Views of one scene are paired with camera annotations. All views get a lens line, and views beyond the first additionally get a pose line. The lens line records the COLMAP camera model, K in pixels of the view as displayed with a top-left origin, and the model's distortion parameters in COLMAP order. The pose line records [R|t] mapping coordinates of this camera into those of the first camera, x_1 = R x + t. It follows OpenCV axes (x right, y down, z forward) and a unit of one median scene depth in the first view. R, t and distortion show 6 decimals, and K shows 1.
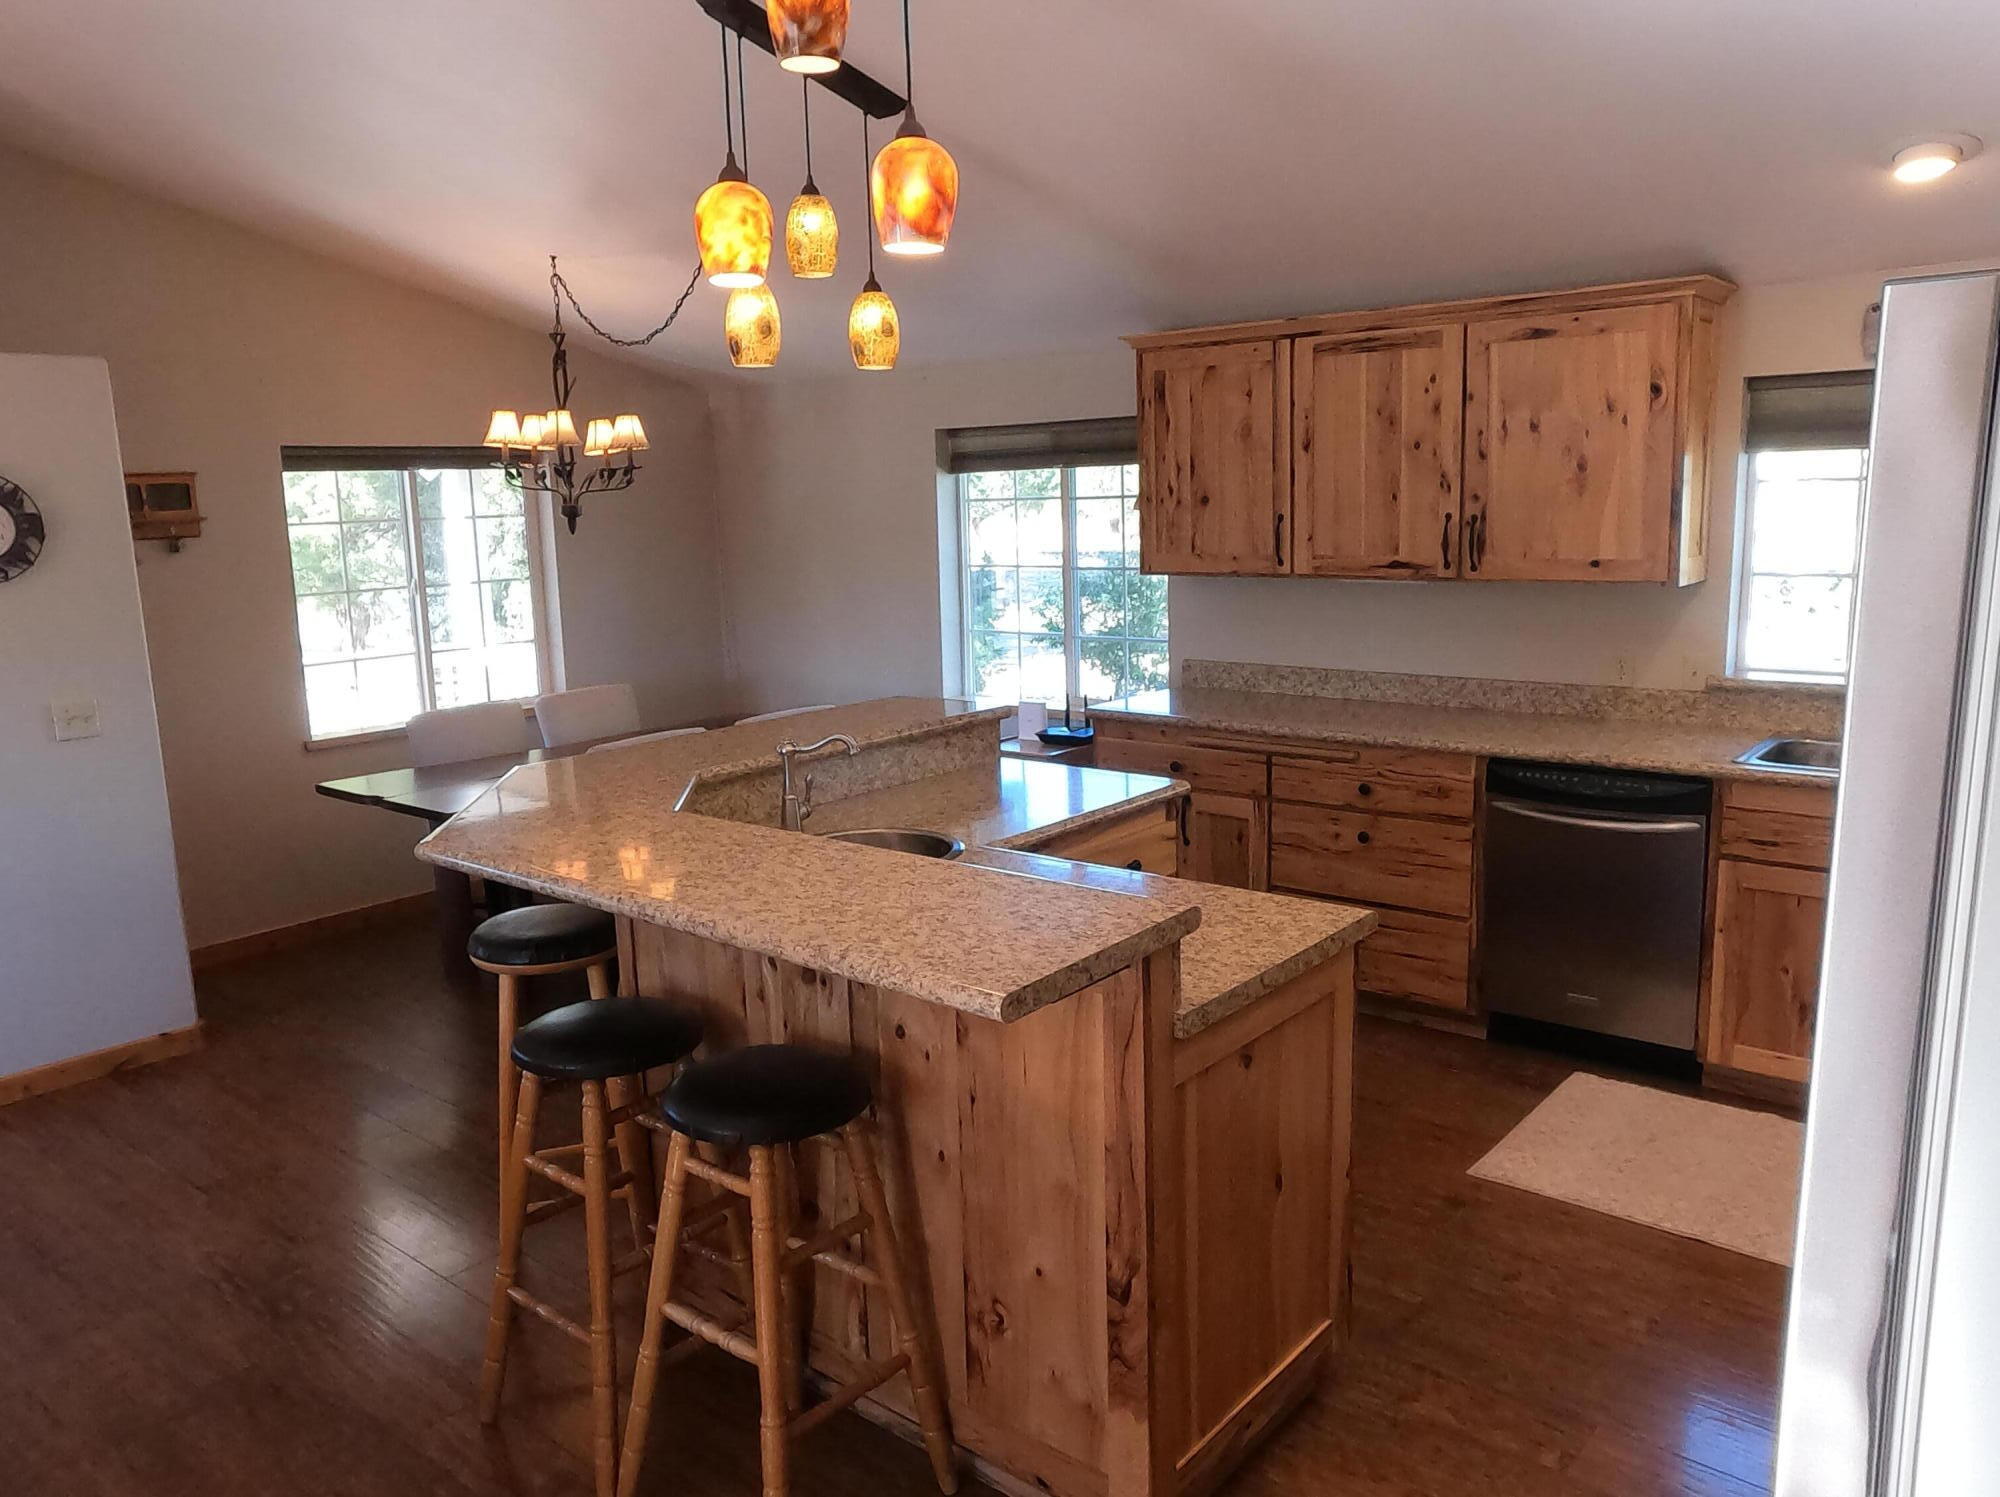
lens RADIAL K [[1453.8, 0, 1000.0], [0, 1453.8, 748.5], [0, 0, 1]] dist [-0.084778, 0.100804]
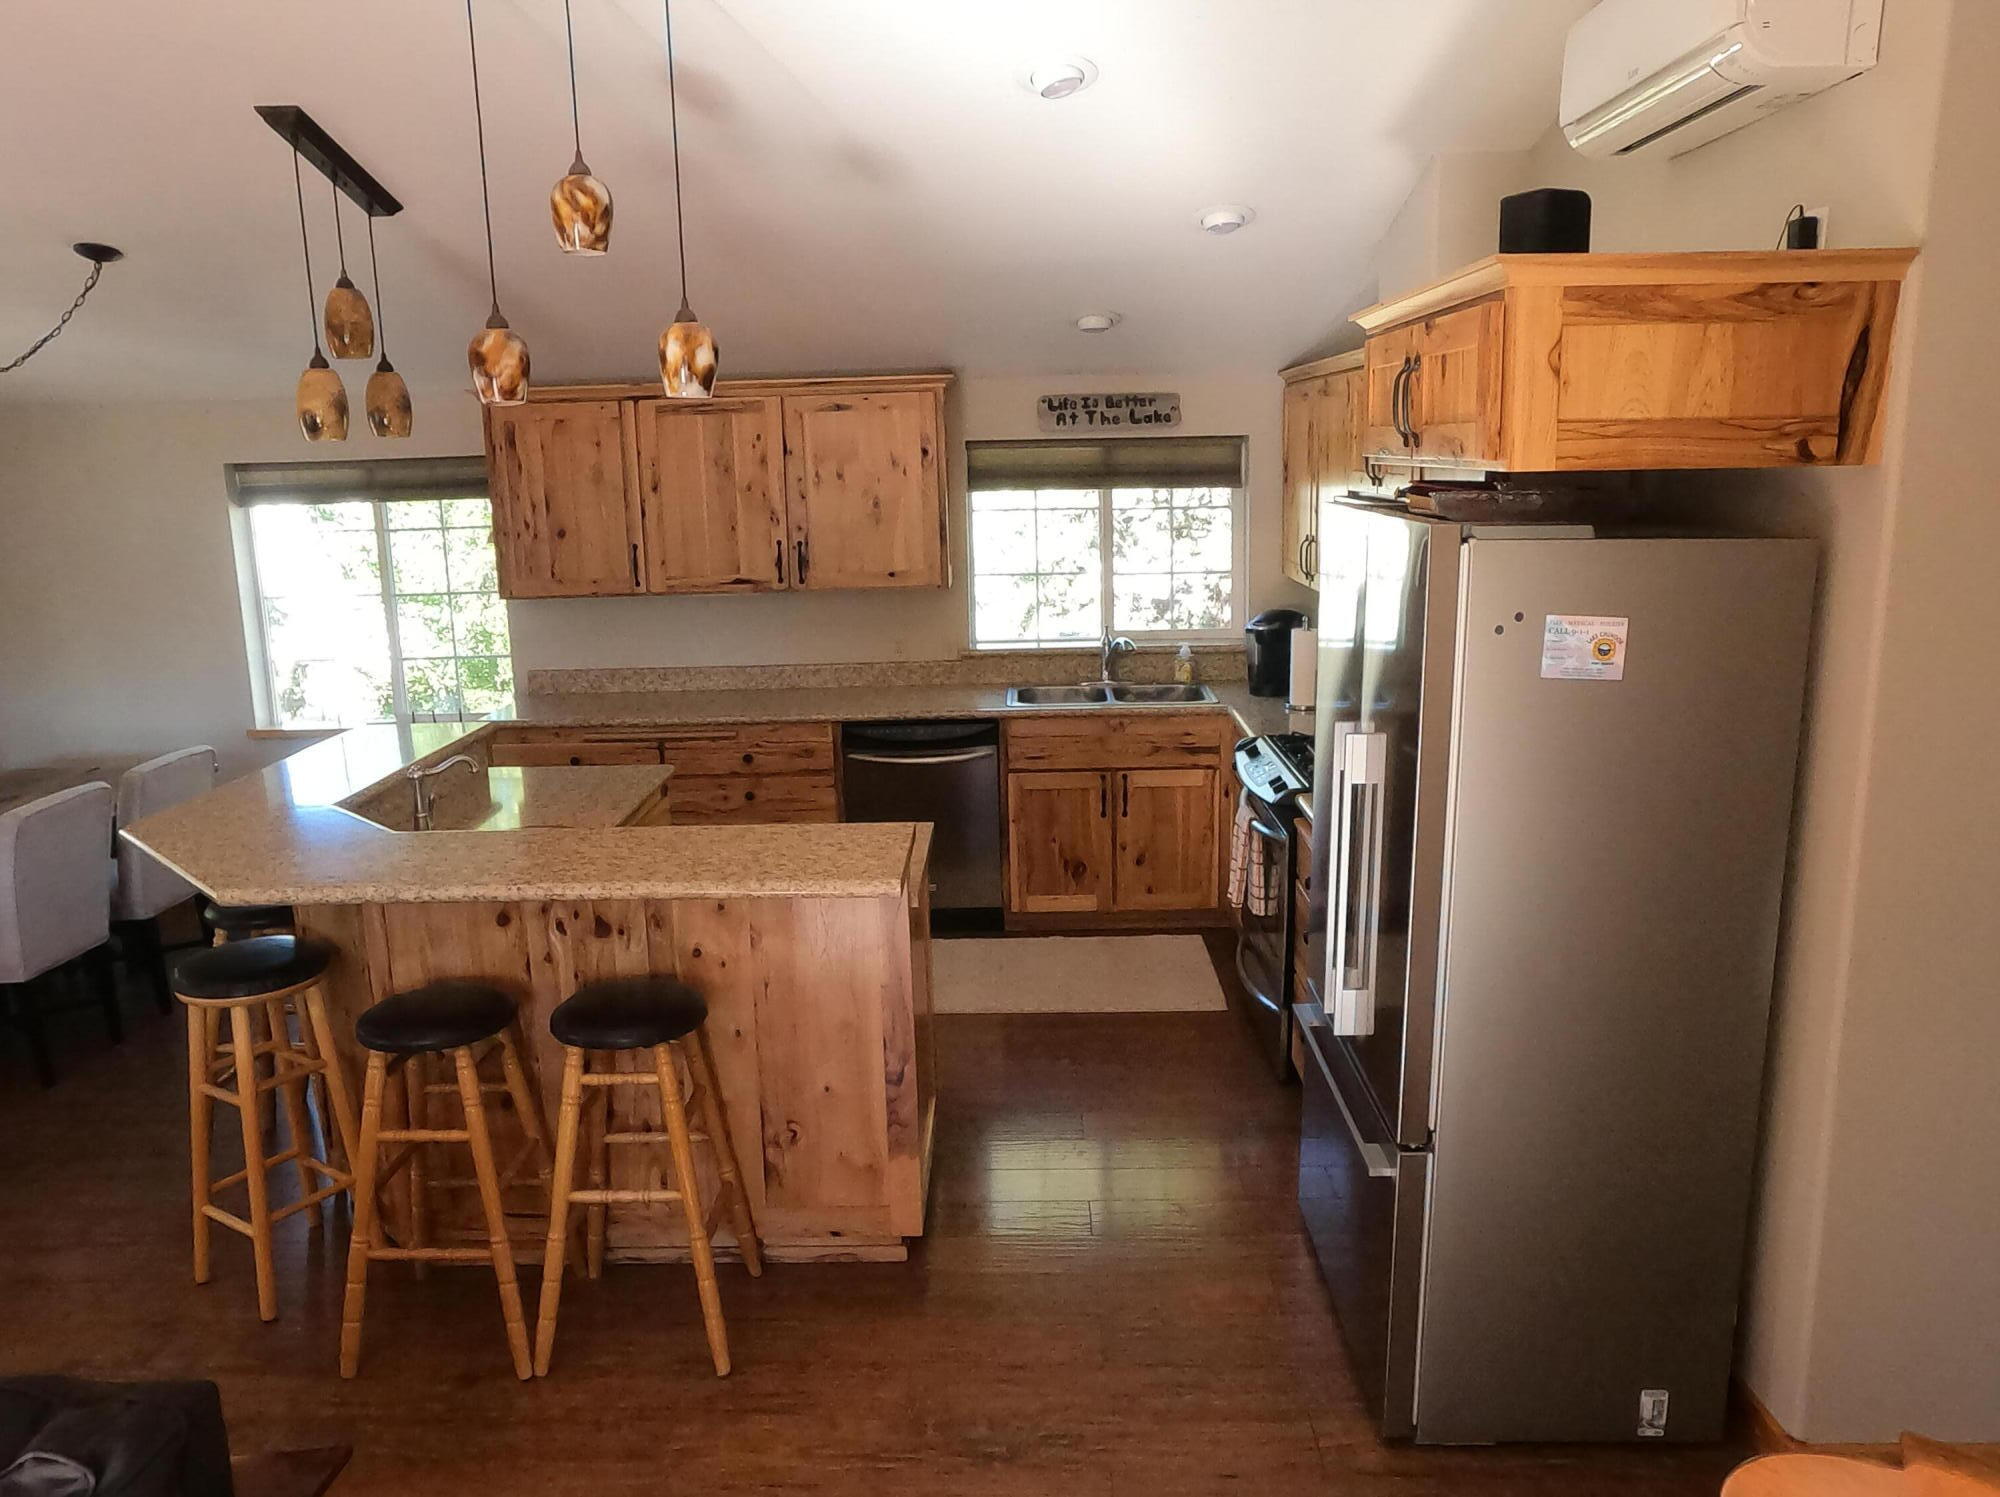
lens RADIAL K [[1453.8, 0, 1000.0], [0, 1453.8, 748.5], [0, 0, 1]] dist [-0.084778, 0.100804]
pose [[0.777632, -0.116993, 0.617738, -0.364801], [0.110726, 0.992661, 0.048614, -0.018181], [-0.618893, 0.030596, 0.784880, -0.146675]]
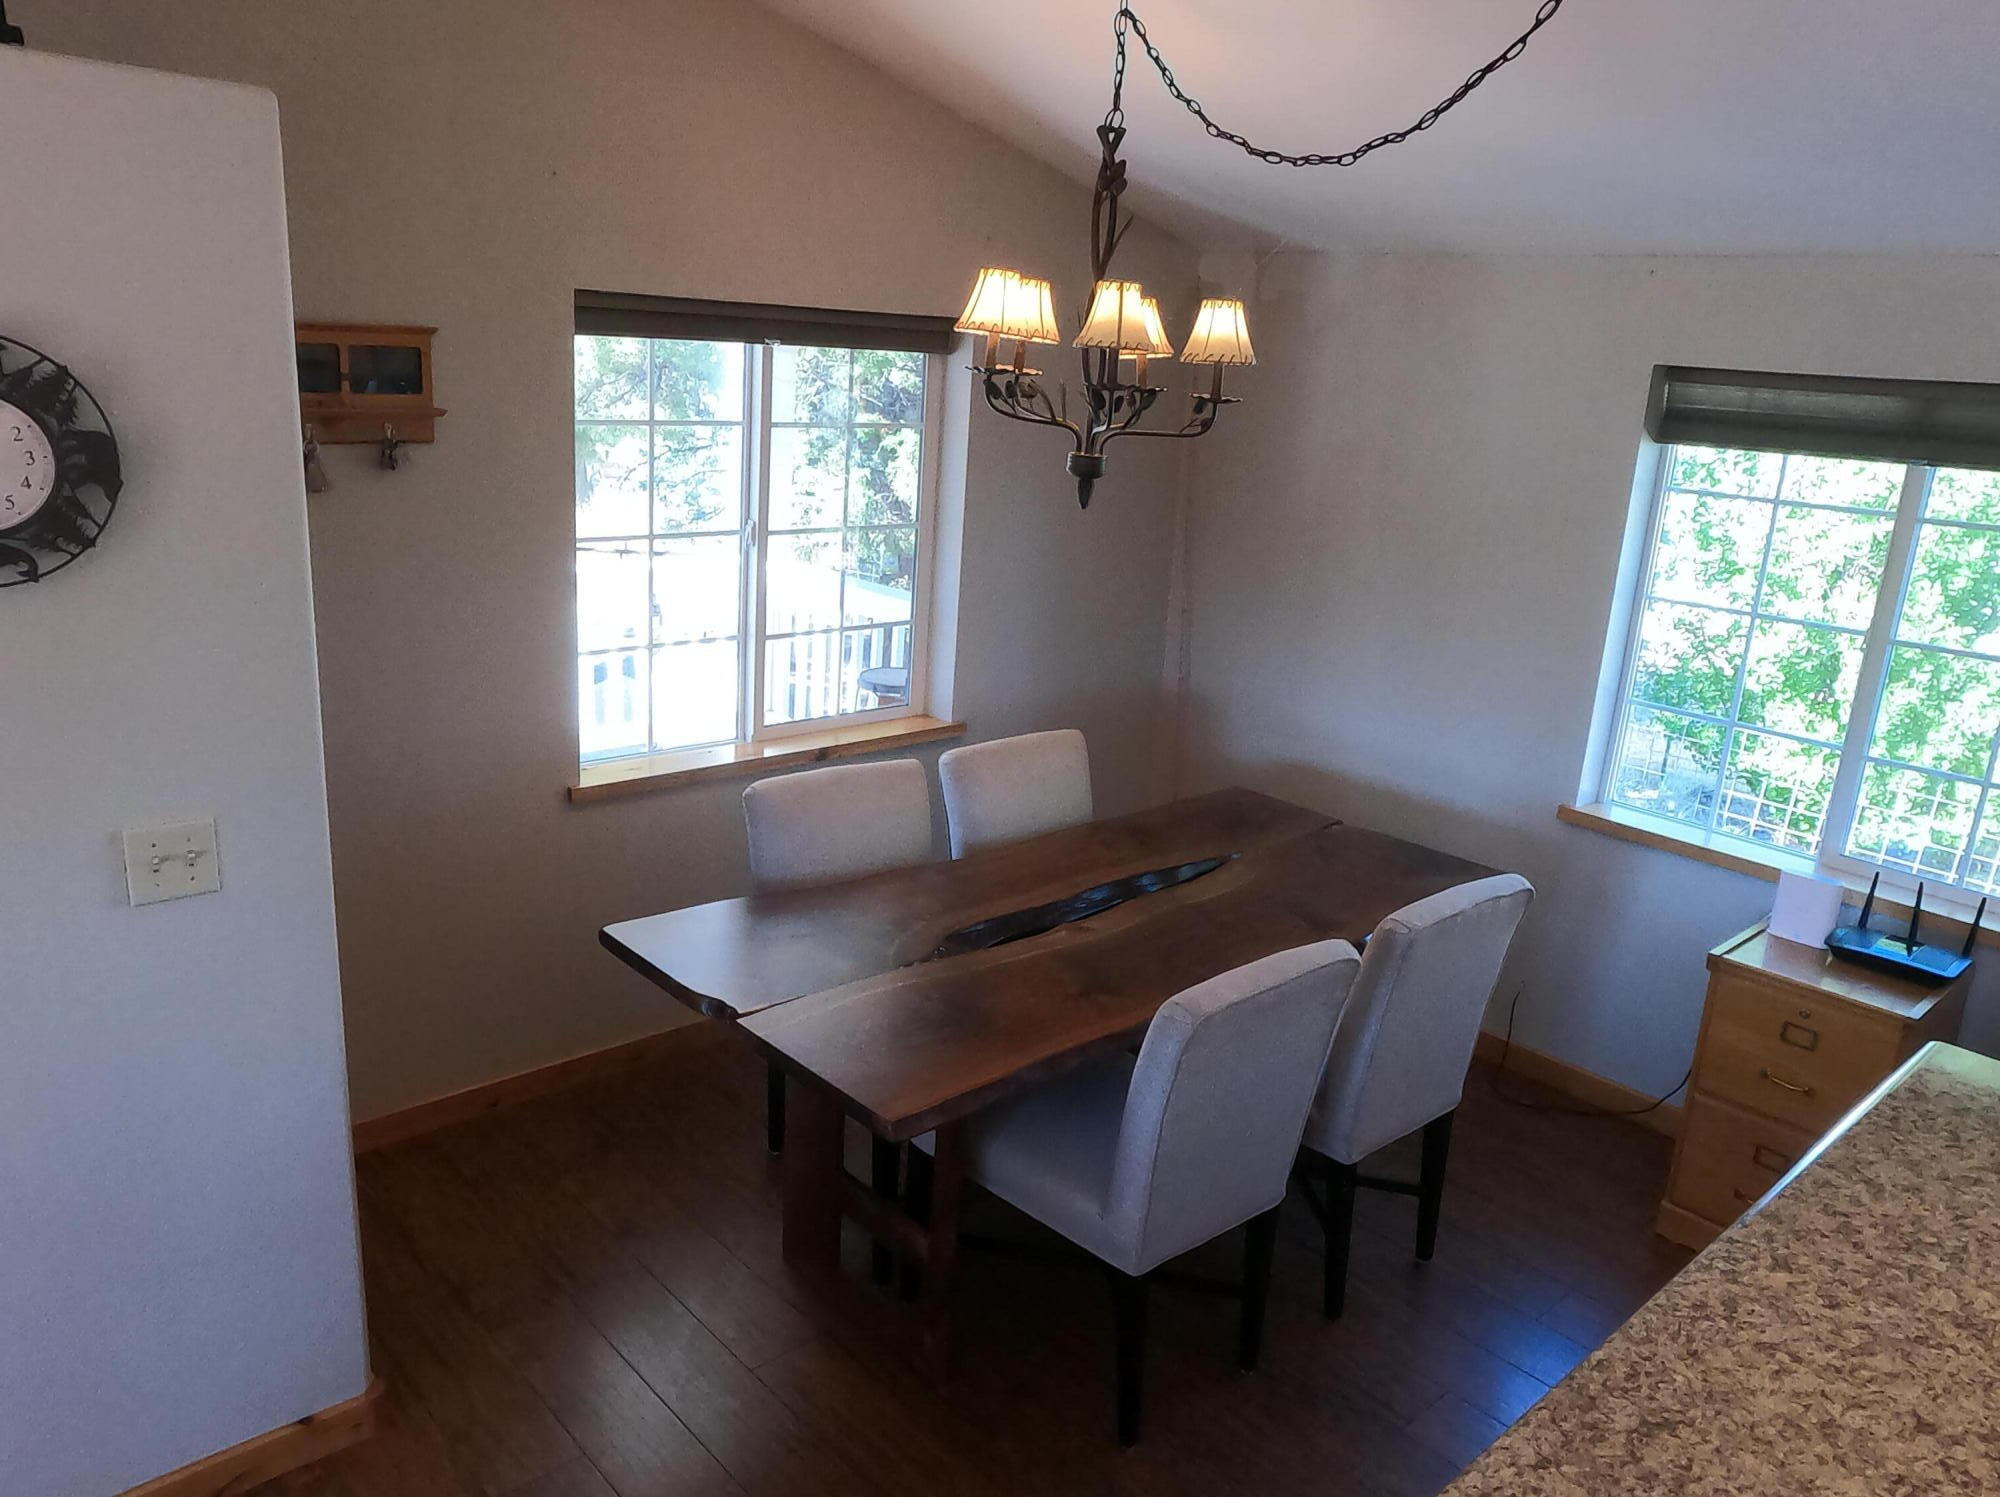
lens RADIAL K [[1453.8, 0, 1000.0], [0, 1453.8, 748.5], [0, 0, 1]] dist [-0.084778, 0.100804]
pose [[0.986847, 0.125134, -0.102341, -0.316052], [-0.114723, 0.988149, 0.101986, -0.134740], [0.113890, -0.088903, 0.989508, 0.540362]]
